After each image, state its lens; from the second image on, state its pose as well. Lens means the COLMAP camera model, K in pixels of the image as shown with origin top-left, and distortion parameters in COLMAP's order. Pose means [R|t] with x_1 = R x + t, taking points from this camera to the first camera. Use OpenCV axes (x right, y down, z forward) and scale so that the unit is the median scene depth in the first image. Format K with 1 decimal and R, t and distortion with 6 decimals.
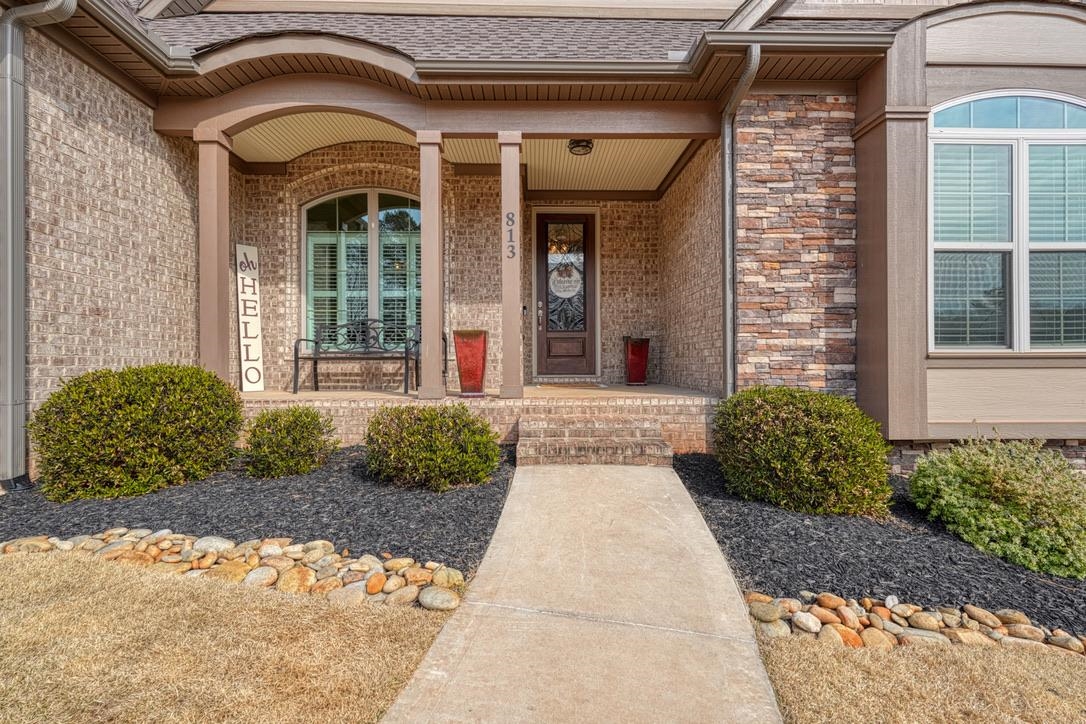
lens RADIAL K [[479.1, 0, 542.7], [0, 479.1, 362.2], [0, 0, 1]] dist [-0.002512, 0.002503]
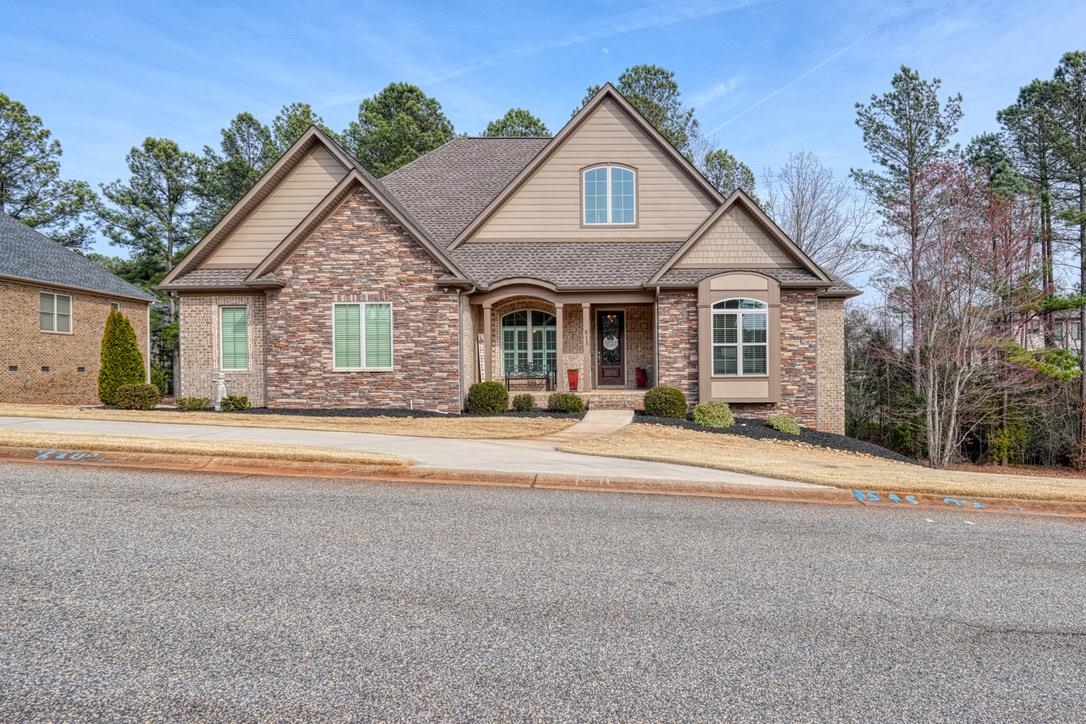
lens RADIAL K [[628.9, 0, 544.1], [0, 628.9, 367.0], [0, 0, 1]] dist [-0.005256, -0.000618]
pose [[0.992114, -0.009466, -0.124978, 0.169943], [0.008102, 0.999902, -0.011414, -0.040215], [0.125074, 0.010311, 0.992094, -3.084970]]
